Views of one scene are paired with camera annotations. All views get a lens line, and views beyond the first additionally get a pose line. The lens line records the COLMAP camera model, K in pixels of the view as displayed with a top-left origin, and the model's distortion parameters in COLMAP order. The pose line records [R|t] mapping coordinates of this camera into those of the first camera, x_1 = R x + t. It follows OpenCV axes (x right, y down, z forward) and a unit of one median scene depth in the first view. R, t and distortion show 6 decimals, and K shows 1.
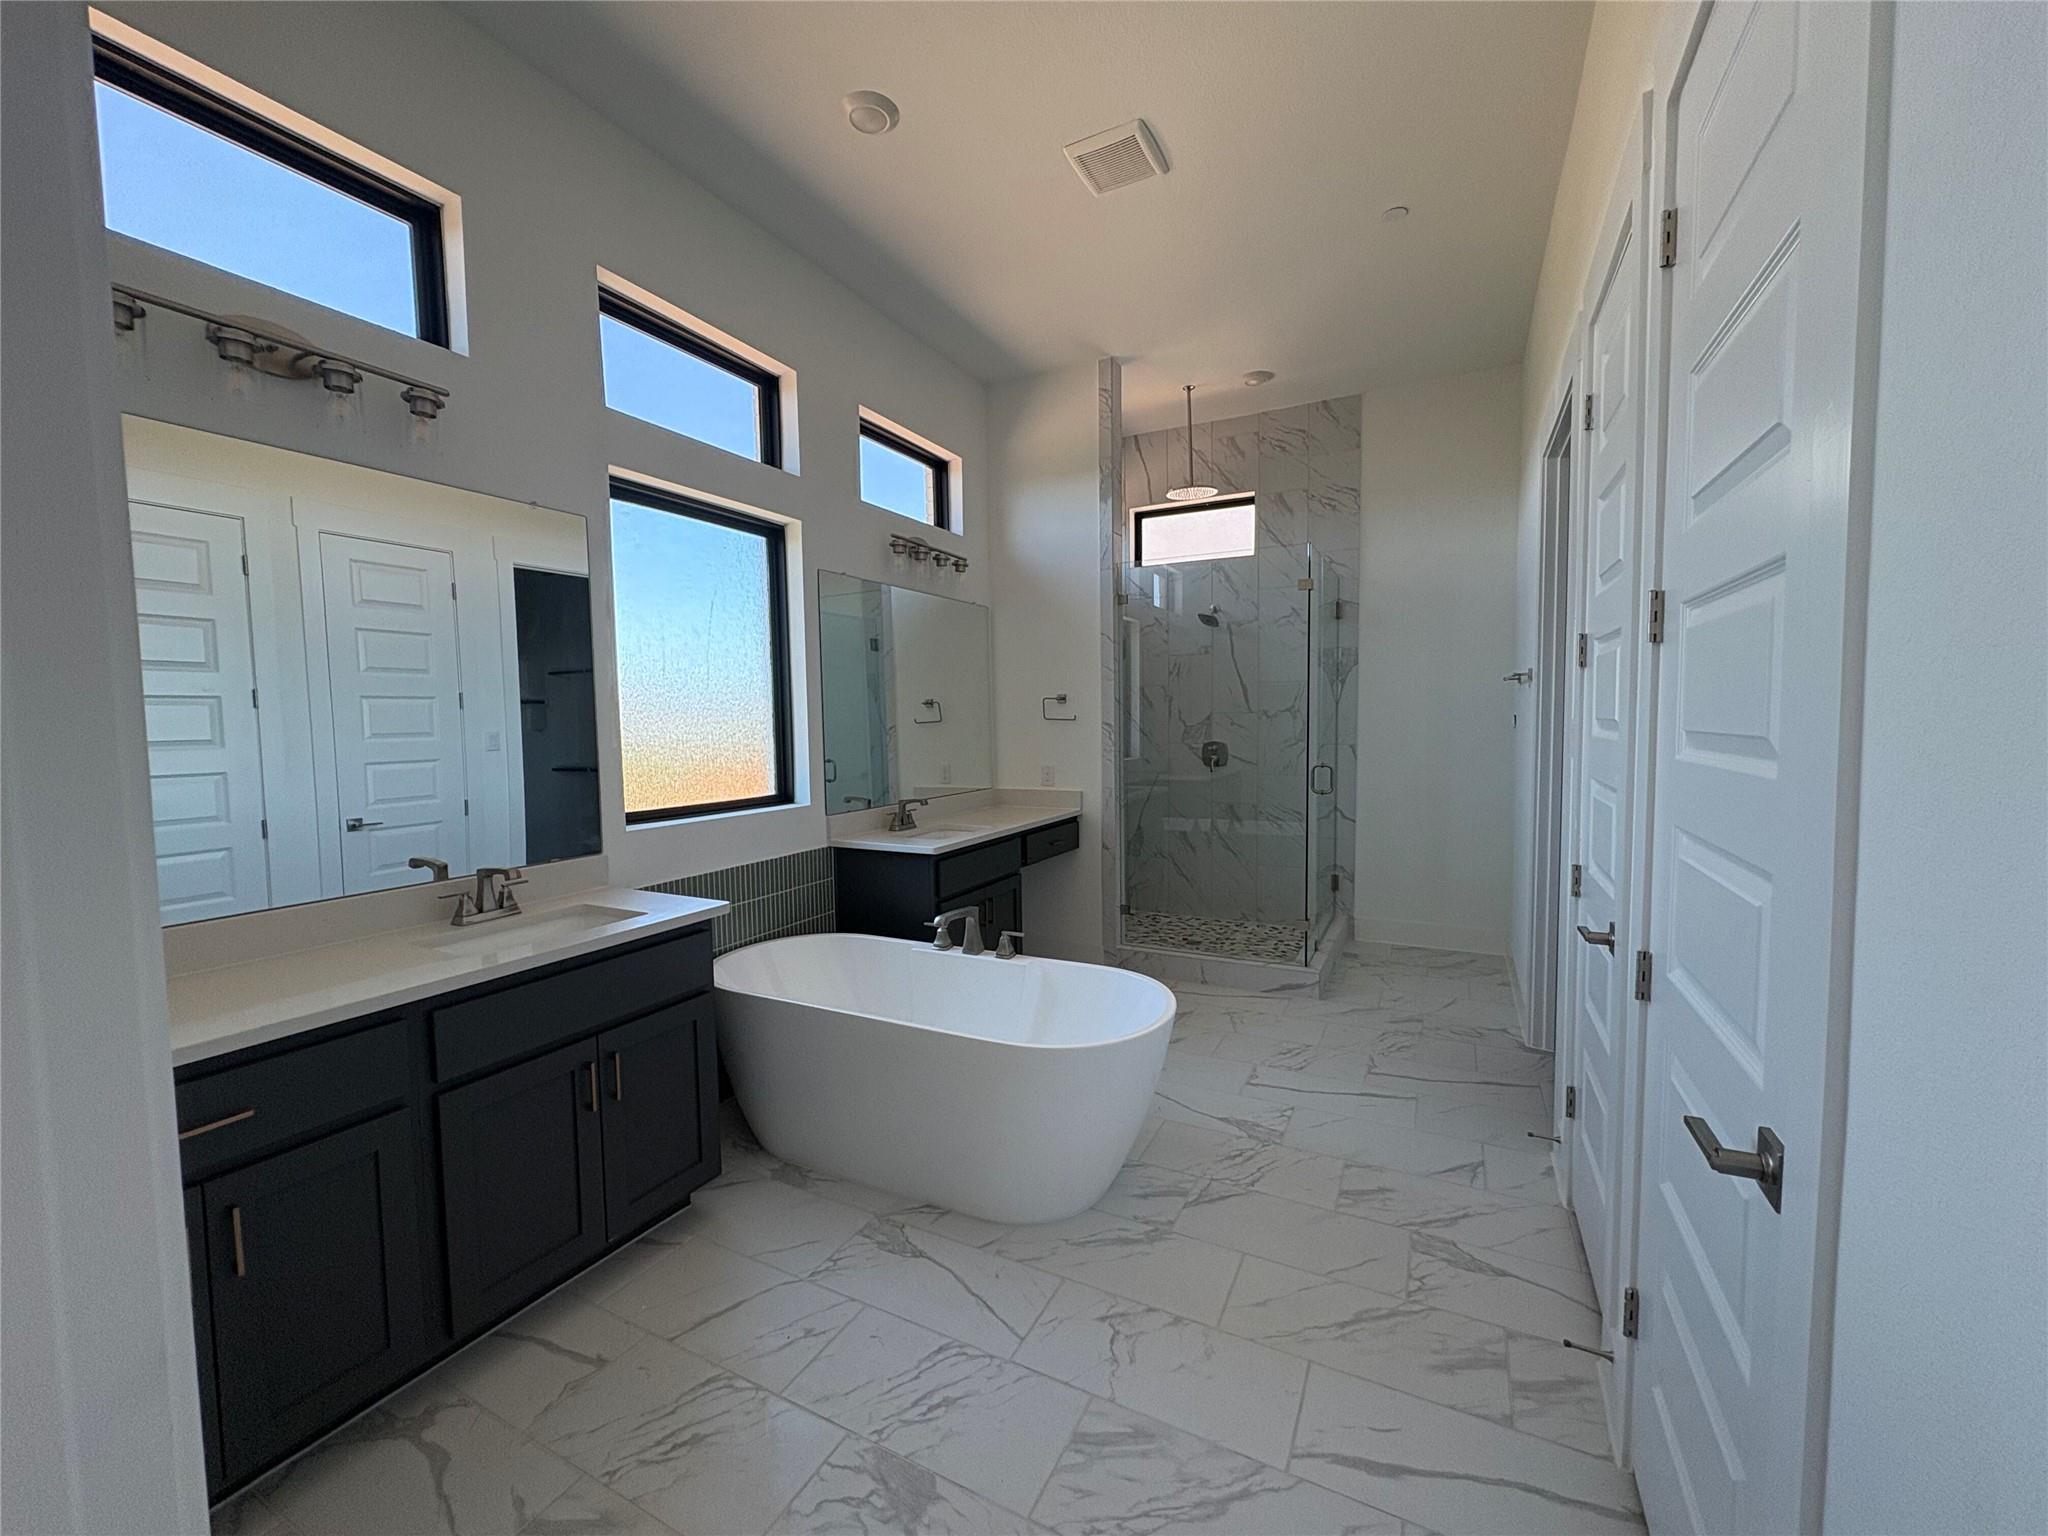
lens RADIAL K [[821.3, 0, 1019.3], [0, 821.3, 767.3], [0, 0, 1]] dist [0.000546, -0.000021]
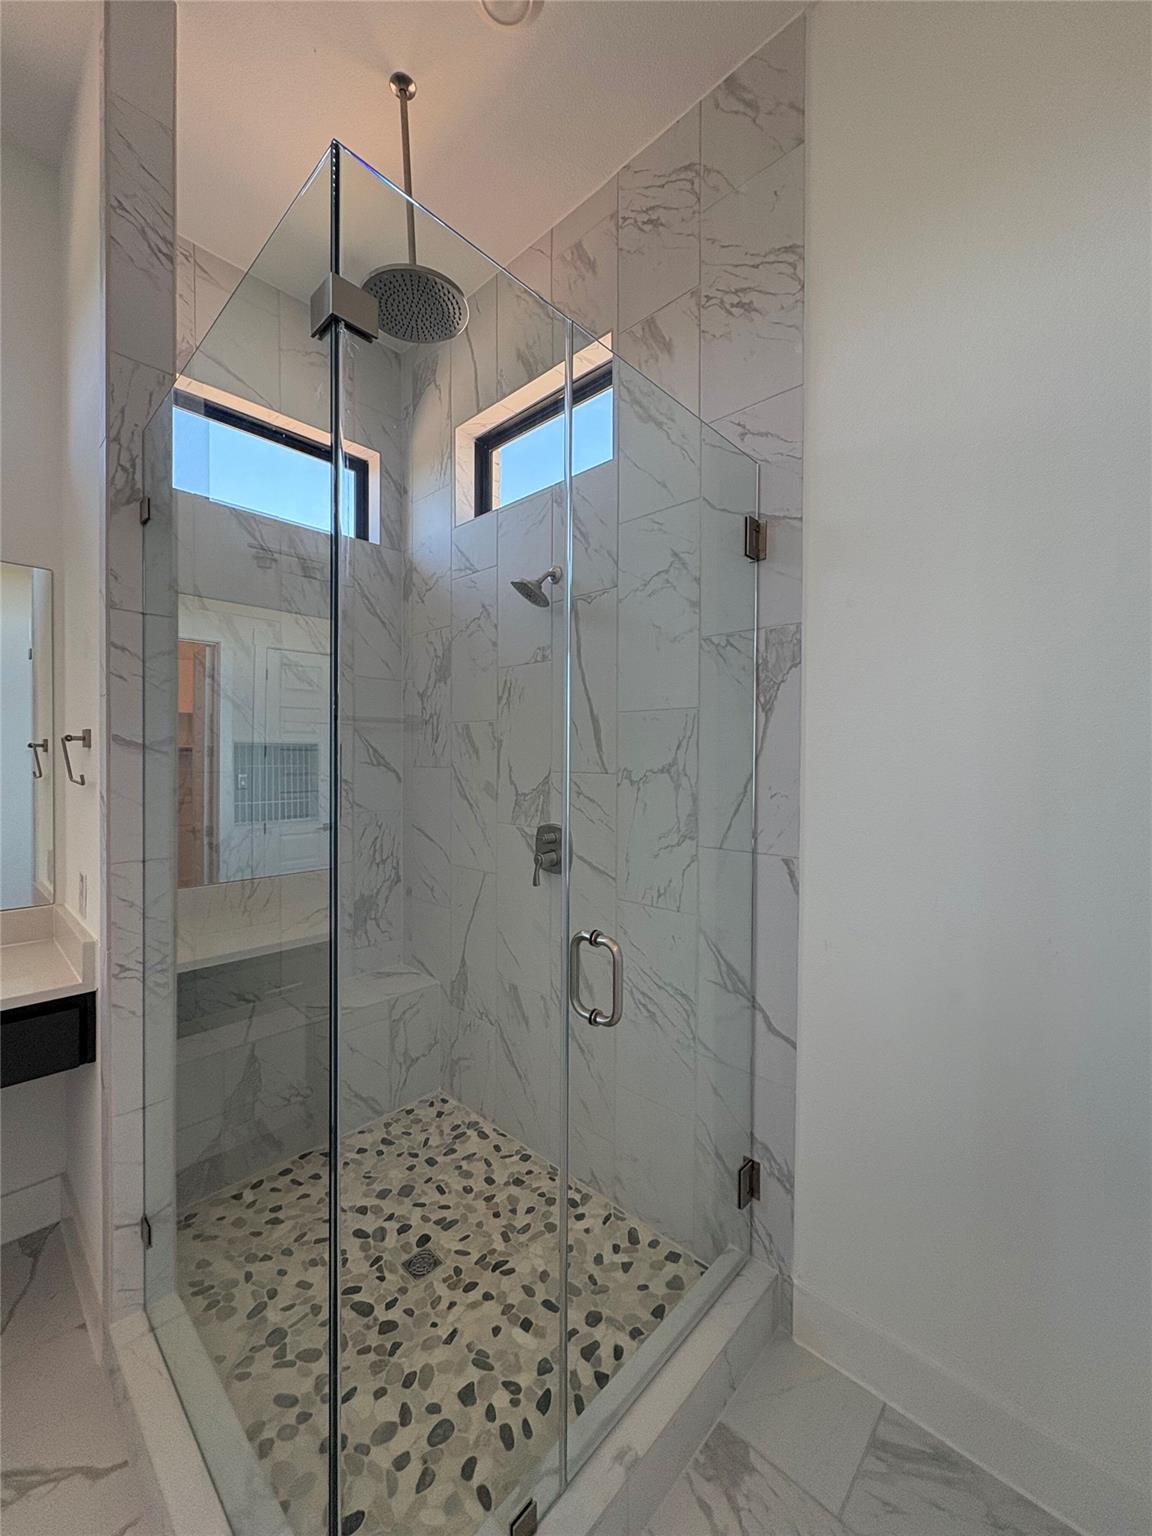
lens RADIAL K [[616.0, 0, 580.1], [0, 616.0, 766.5], [0, 0, 1]] dist [0.000546, -0.000021]
pose [[0.967432, 0.026536, -0.251737, 0.374444], [-0.041505, 0.997659, -0.054340, -0.051267], [0.249706, 0.063019, 0.966269, 0.658738]]
